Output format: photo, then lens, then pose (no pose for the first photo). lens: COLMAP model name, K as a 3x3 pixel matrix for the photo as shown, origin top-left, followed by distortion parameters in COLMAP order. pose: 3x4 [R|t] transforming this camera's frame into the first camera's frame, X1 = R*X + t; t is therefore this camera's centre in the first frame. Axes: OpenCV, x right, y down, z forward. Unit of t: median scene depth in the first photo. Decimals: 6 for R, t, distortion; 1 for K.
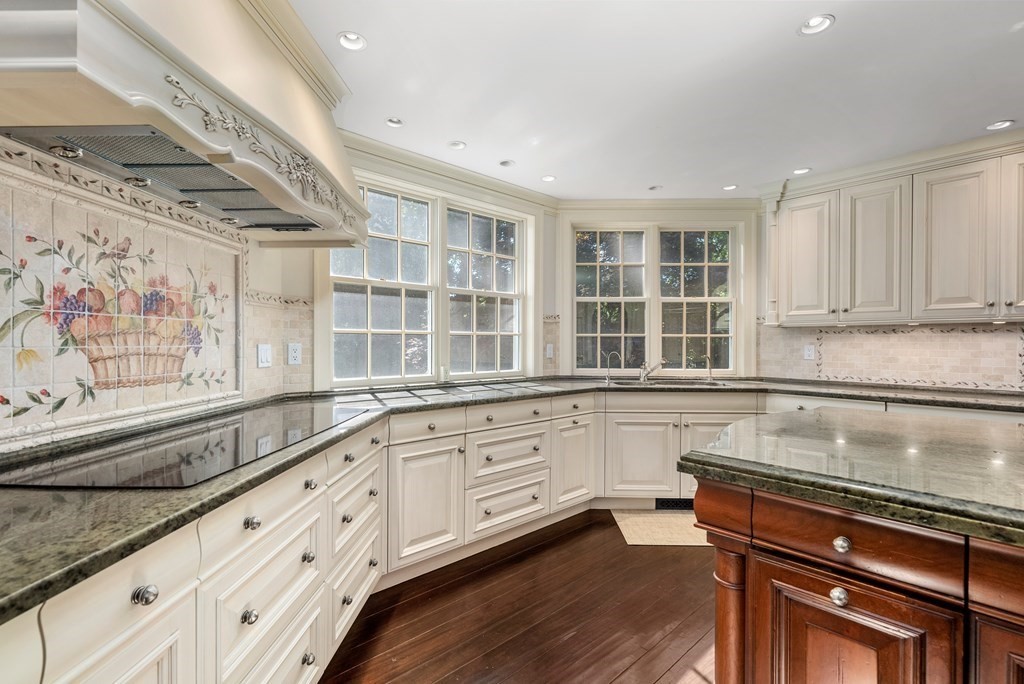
lens RADIAL K [[465.6, 0, 511.0], [0, 465.6, 342.8], [0, 0, 1]] dist [0.005997, 0.001447]
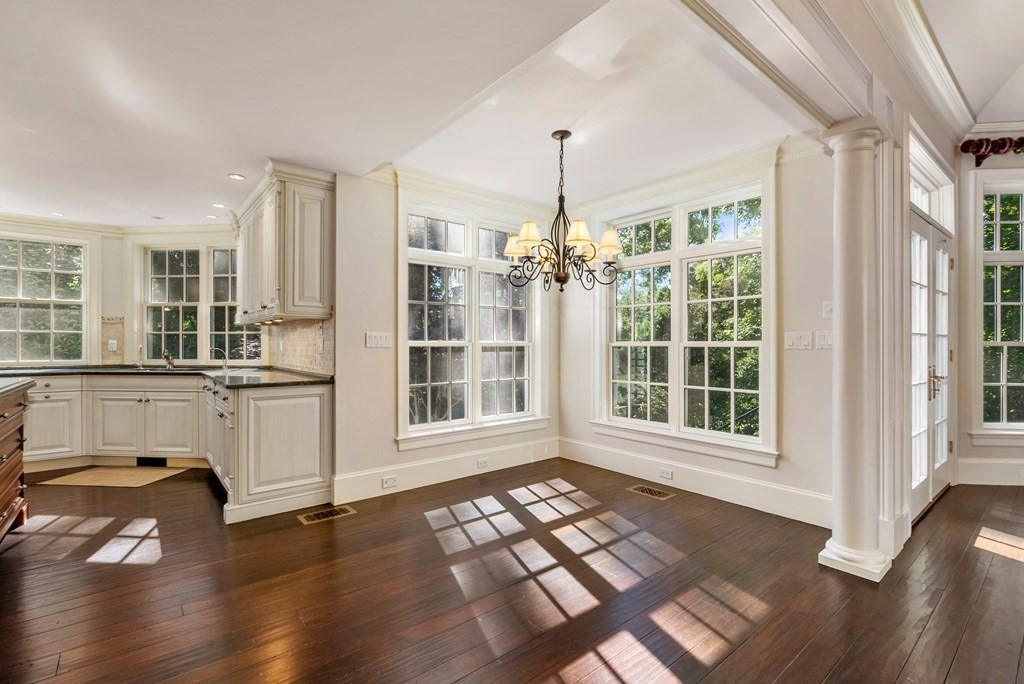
lens RADIAL K [[465.6, 0, 513.6], [0, 465.6, 344.5], [0, 0, 1]] dist [0.005997, 0.001447]
pose [[0.998038, -0.001438, -0.062601, 1.278694], [0.001425, 0.999999, -0.000262, 0.018039], [0.062601, 0.000173, 0.998039, -0.214664]]
